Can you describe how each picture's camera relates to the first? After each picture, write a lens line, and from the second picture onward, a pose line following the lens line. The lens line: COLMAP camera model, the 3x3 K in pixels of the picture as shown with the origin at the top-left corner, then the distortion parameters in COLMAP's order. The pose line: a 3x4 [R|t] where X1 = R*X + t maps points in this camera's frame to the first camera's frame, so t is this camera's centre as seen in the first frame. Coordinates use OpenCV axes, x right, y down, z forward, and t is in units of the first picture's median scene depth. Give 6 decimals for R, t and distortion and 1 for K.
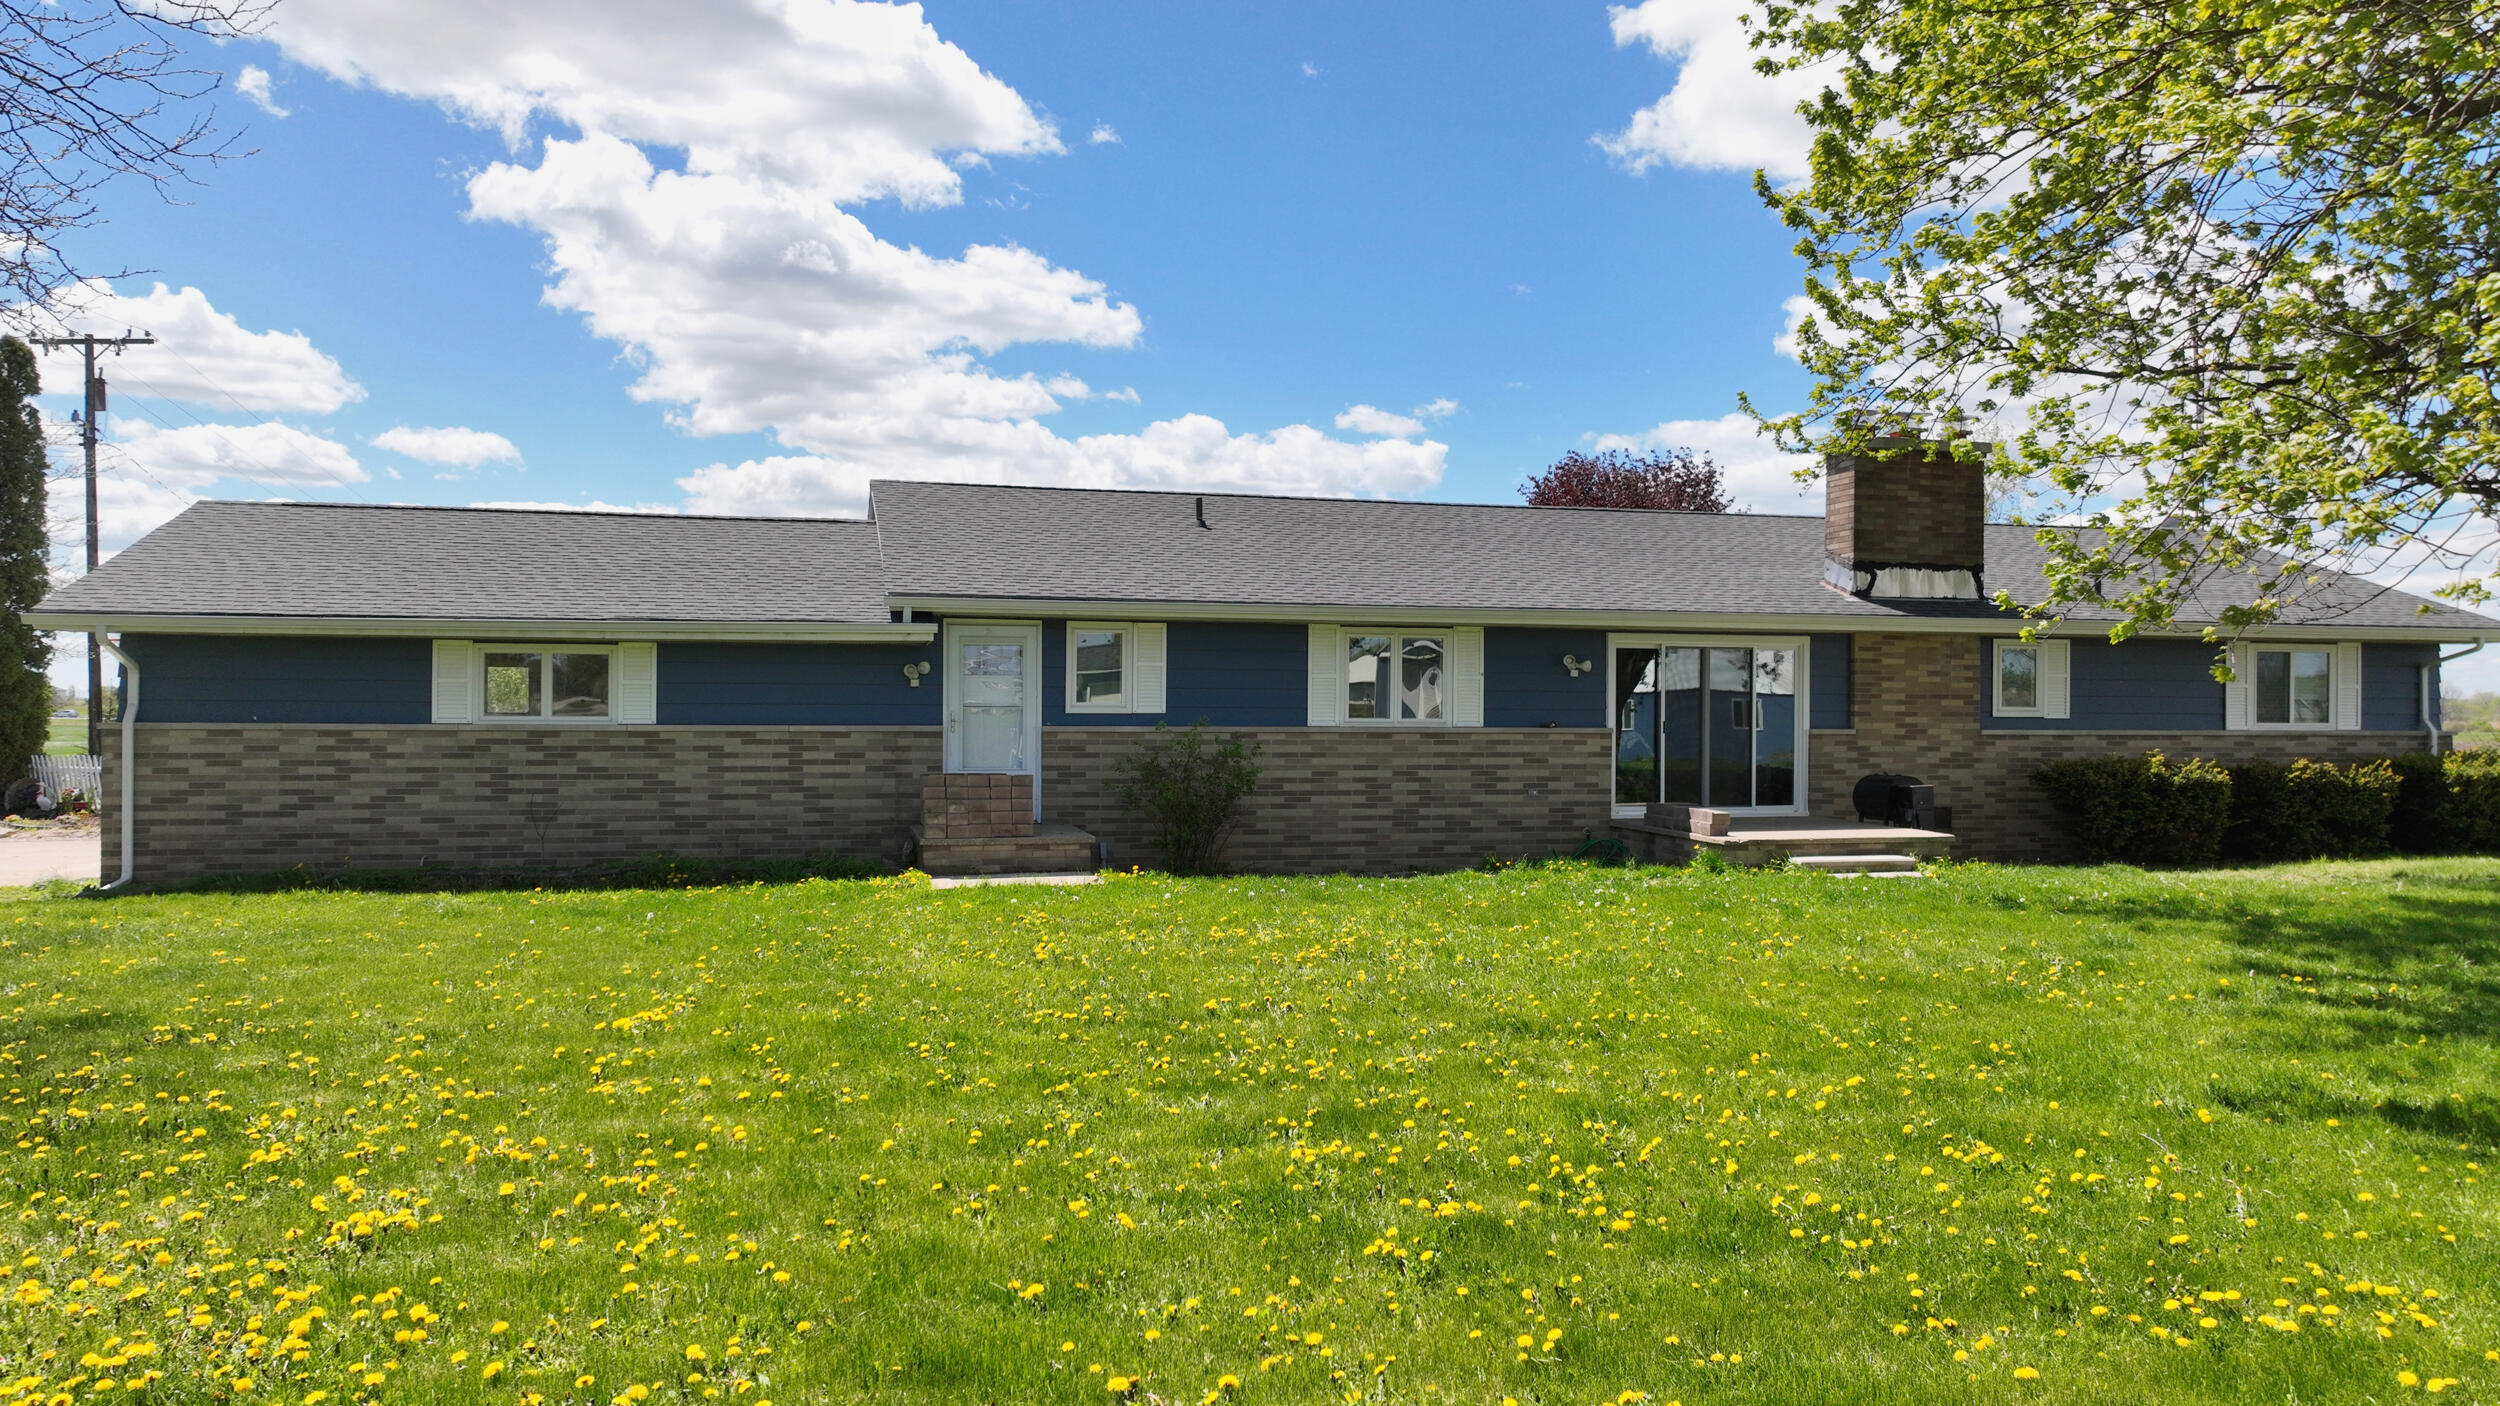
lens RADIAL K [[1764.9, 0, 1259.8], [0, 1764.9, 701.5], [0, 0, 1]] dist [0.009051, 0.013304]
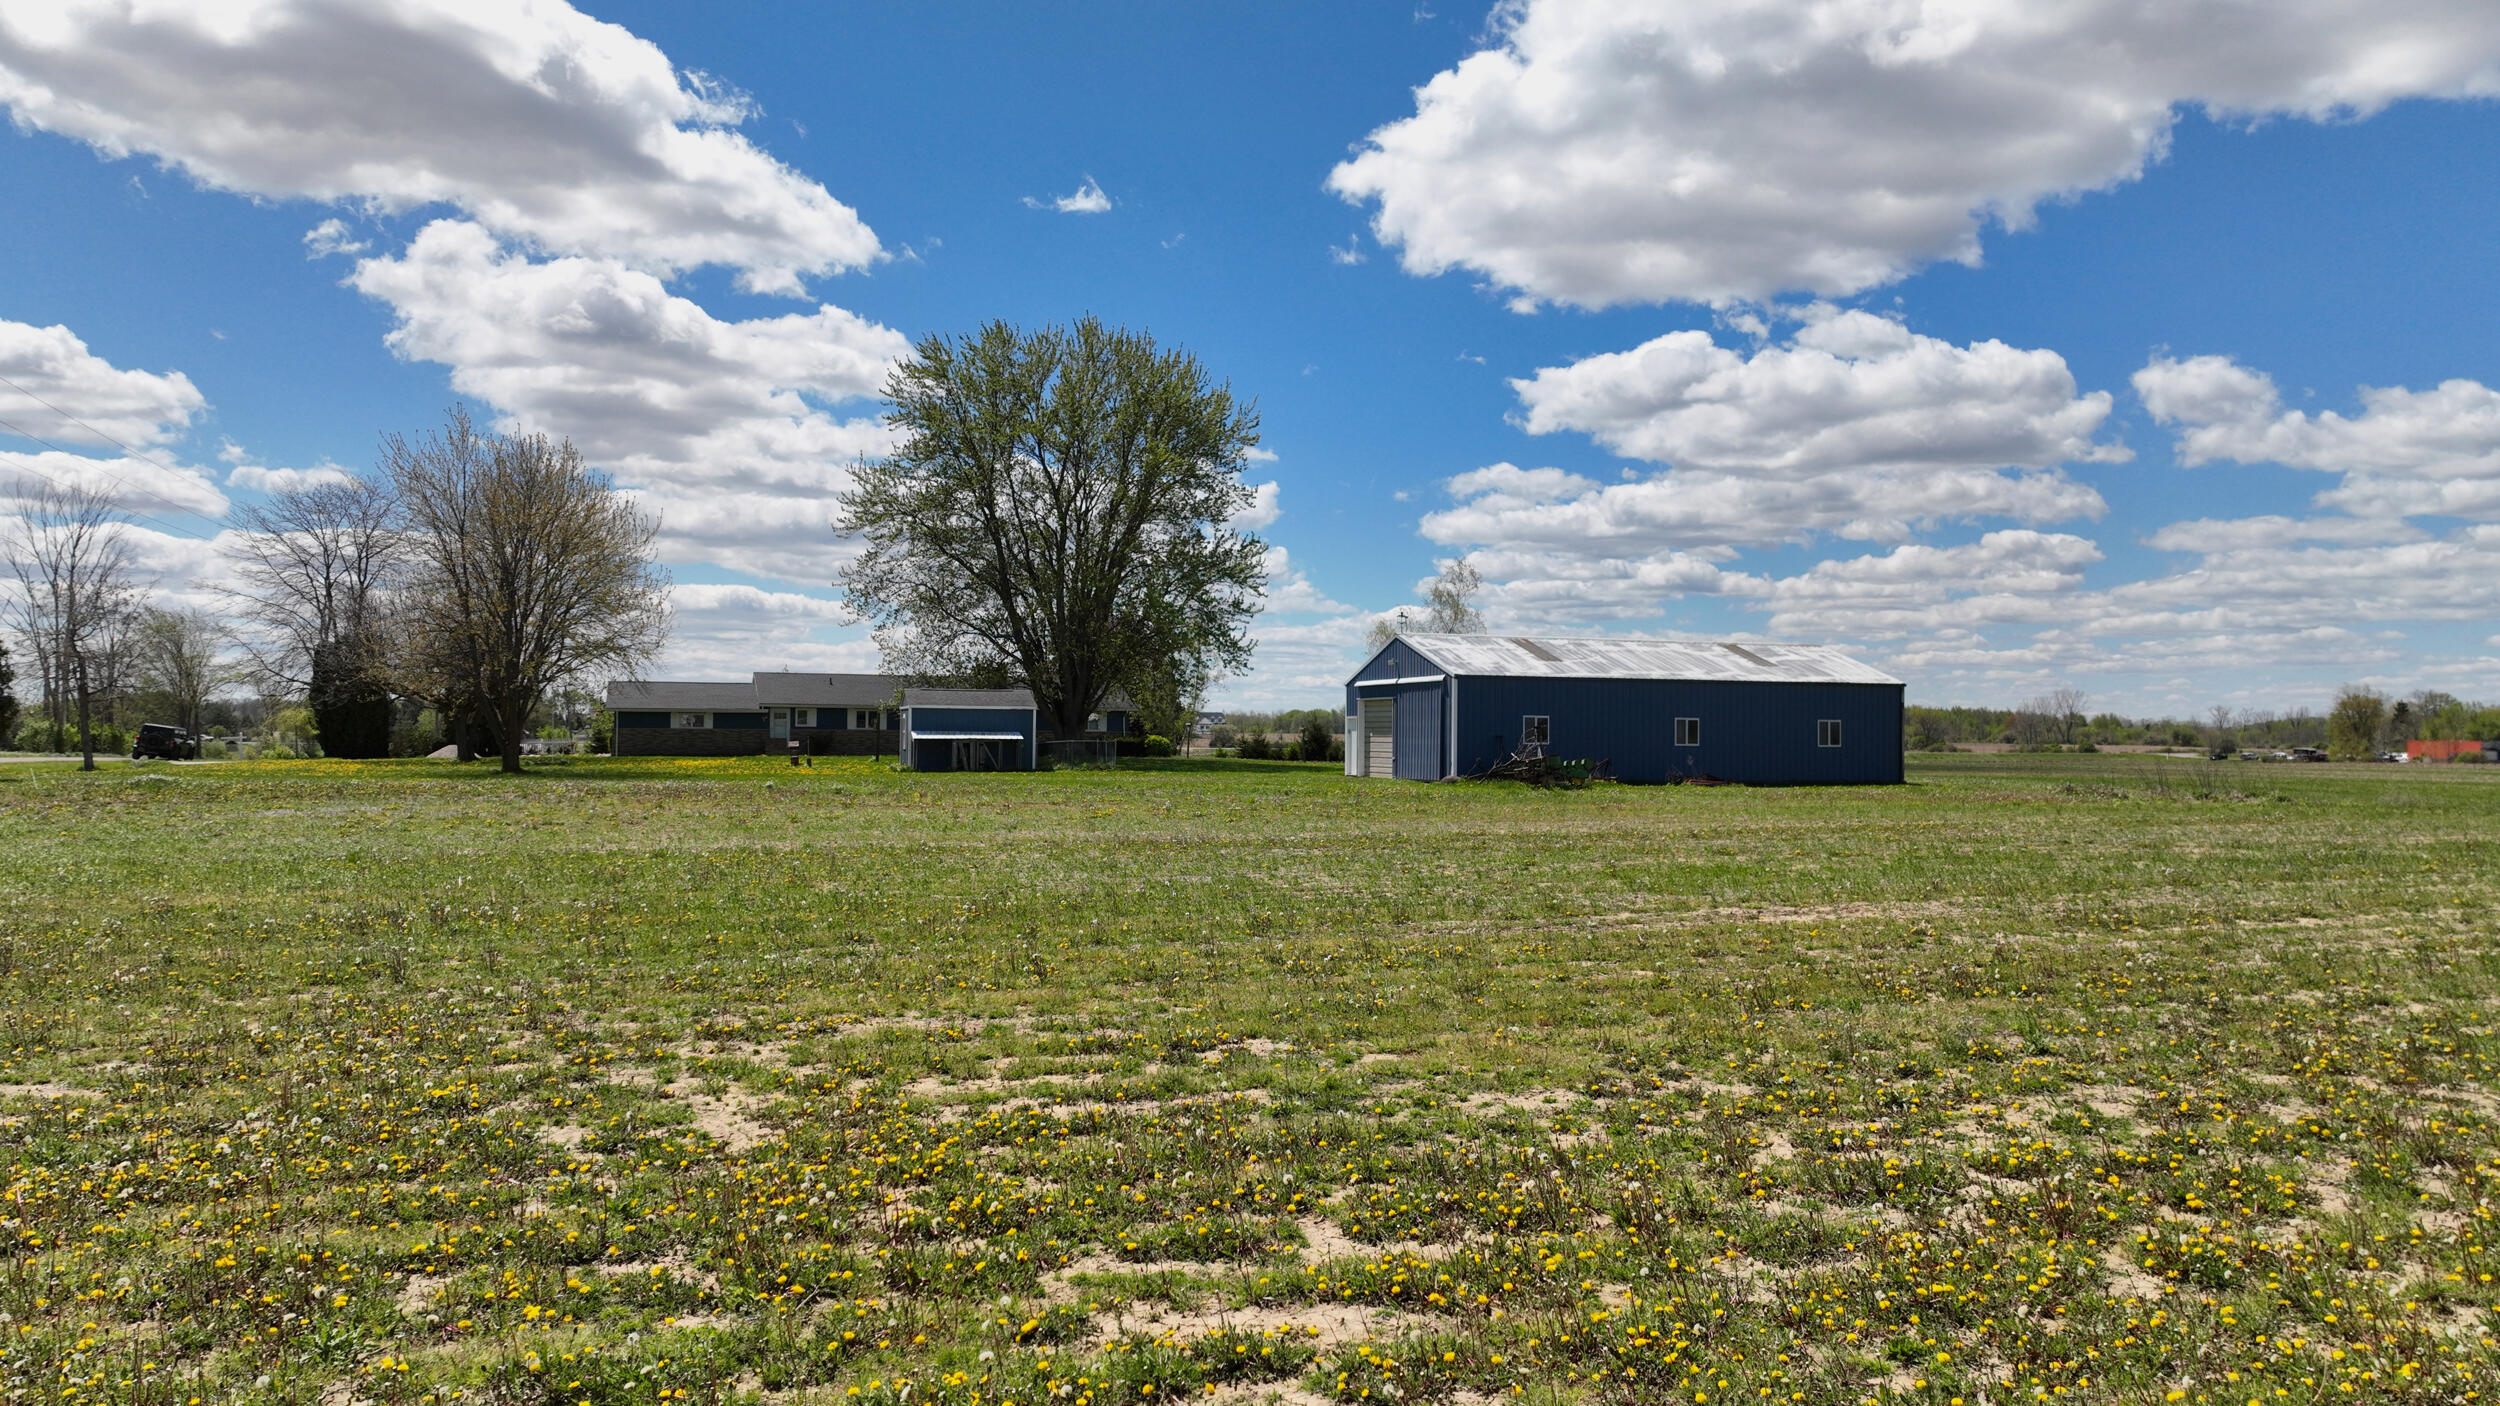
lens RADIAL K [[1722.6, 0, 1258.2], [0, 1722.6, 695.3], [0, 0, 1]] dist [-0.044072, 0.000484]
pose [[0.994191, 0.004681, 0.107530, 0.671986], [-0.002450, 0.999779, -0.020862, 0.016107], [-0.107604, 0.020478, 0.993983, -3.882262]]
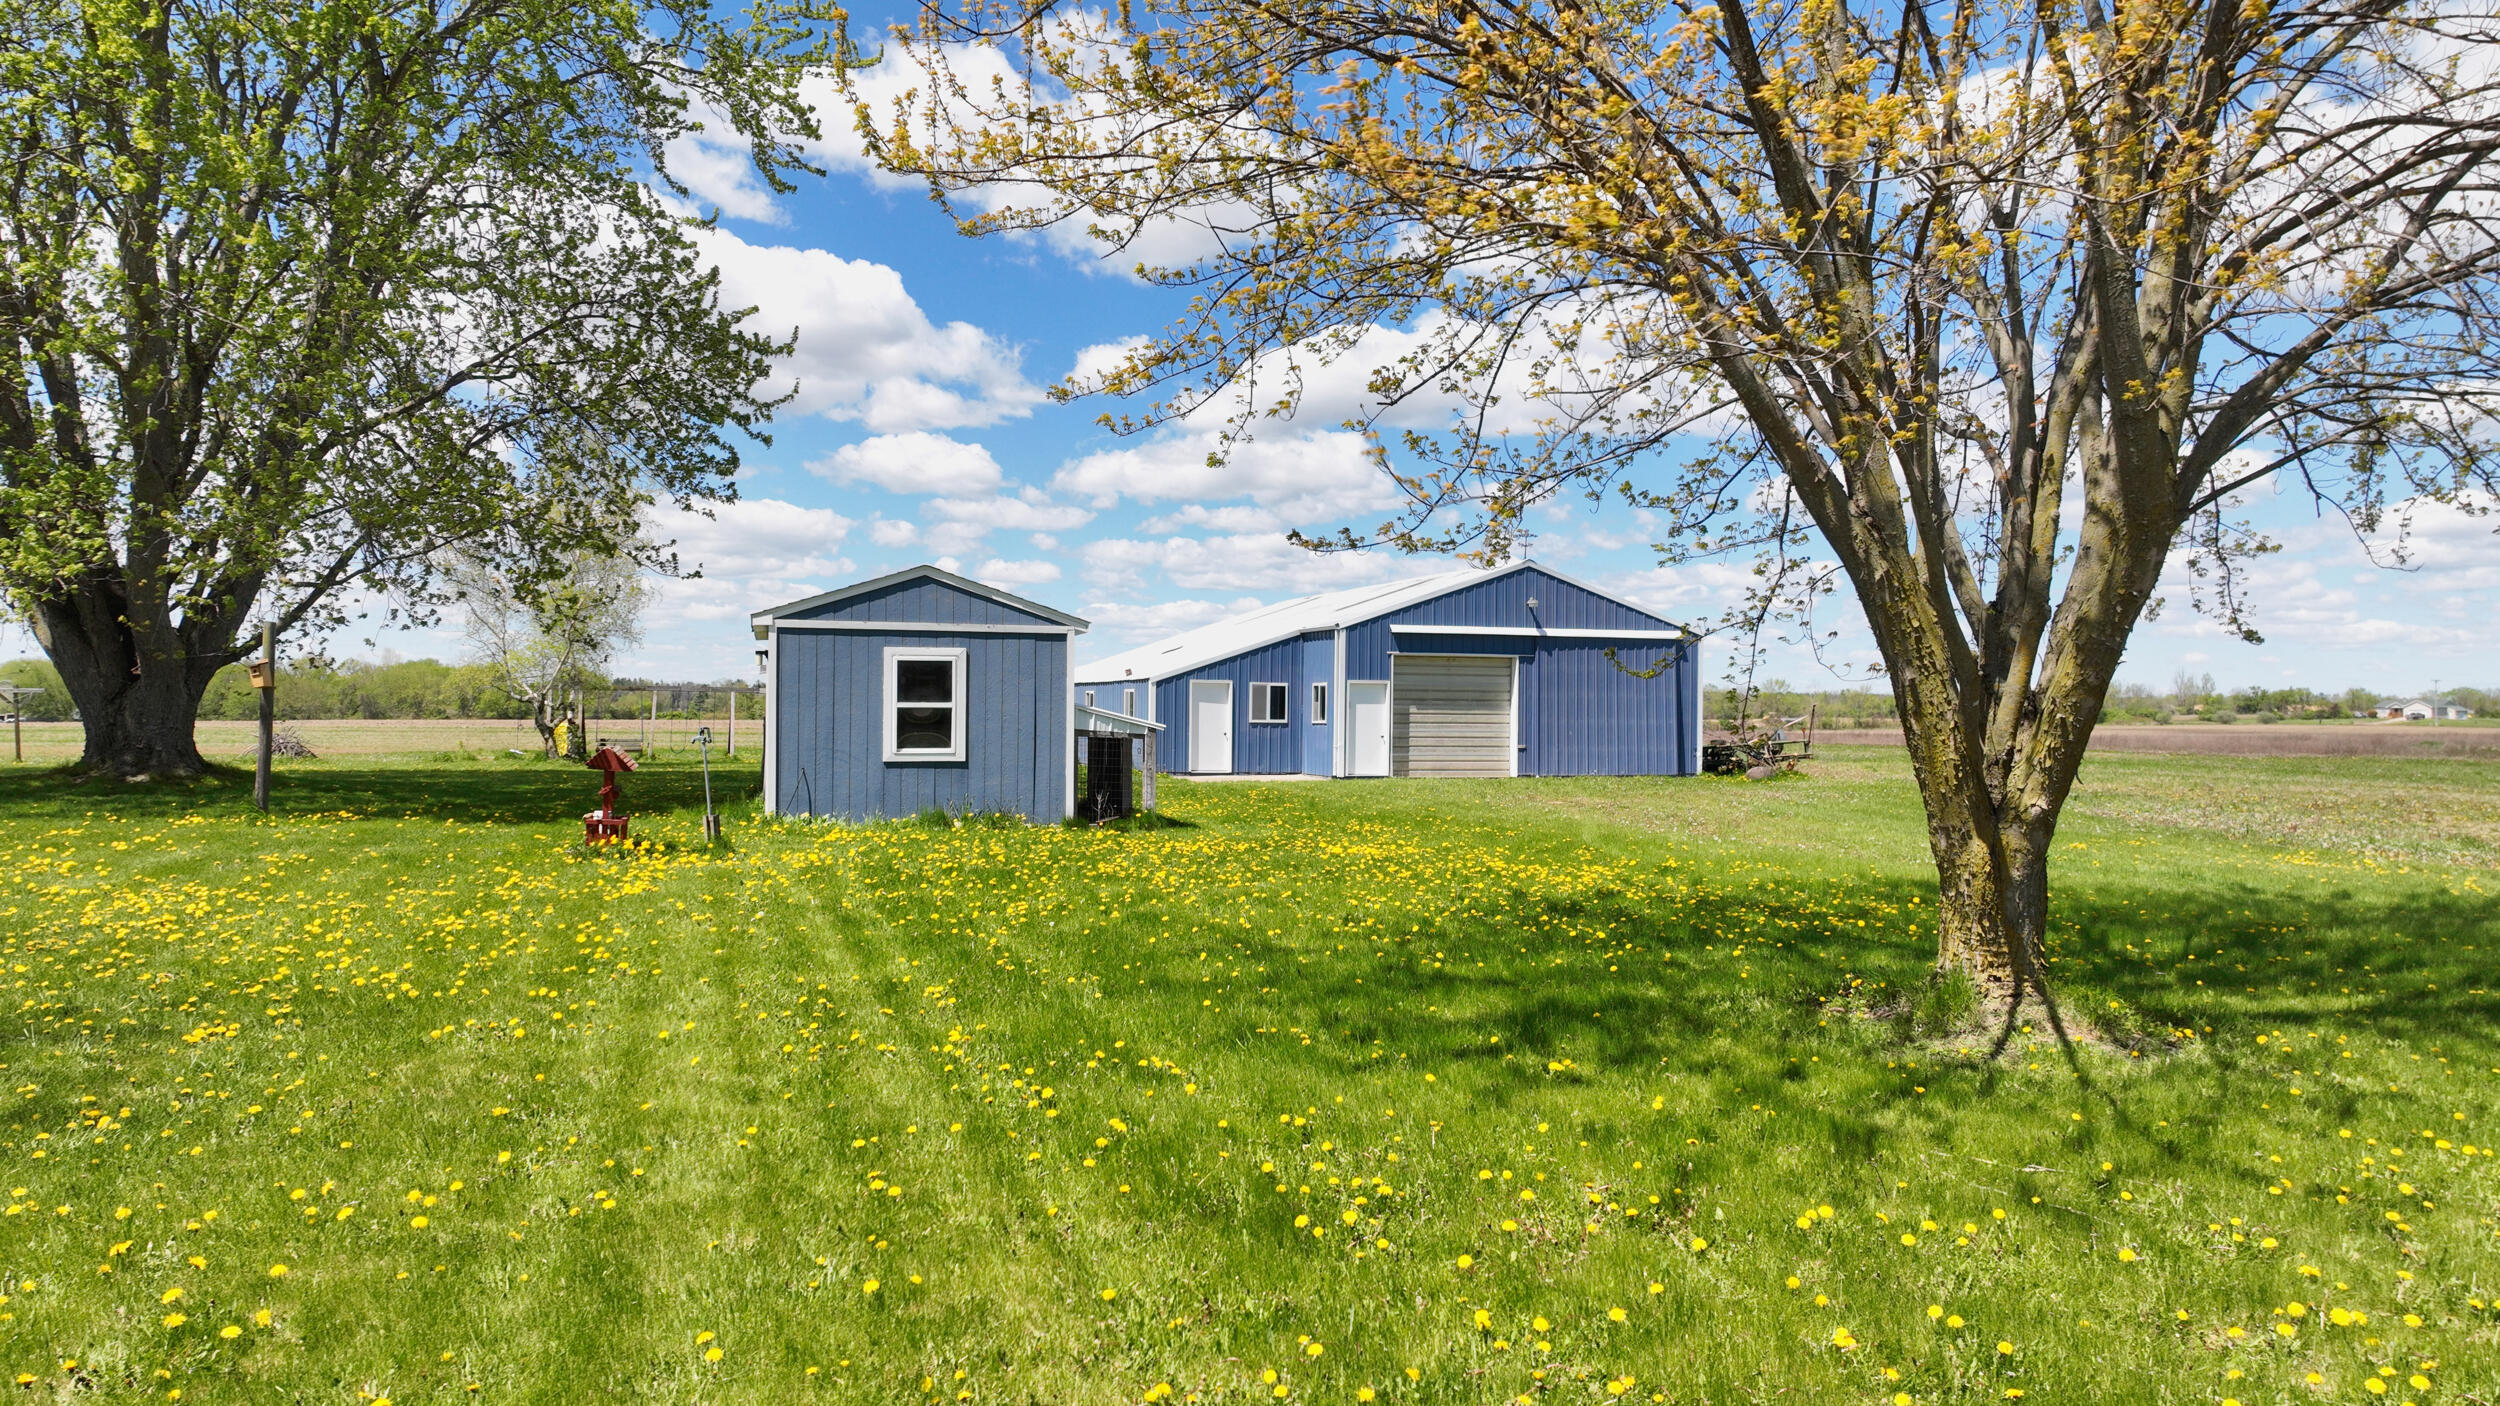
lens RADIAL K [[1756.3, 0, 1253.5], [0, 1756.3, 704.8], [0, 0, 1]] dist [0.013572, 0.010060]
pose [[-0.079183, -0.004425, 0.996850, -0.840274], [-0.014347, 0.999892, 0.003299, 0.011032], [-0.996757, -0.014040, -0.079238, -0.285633]]
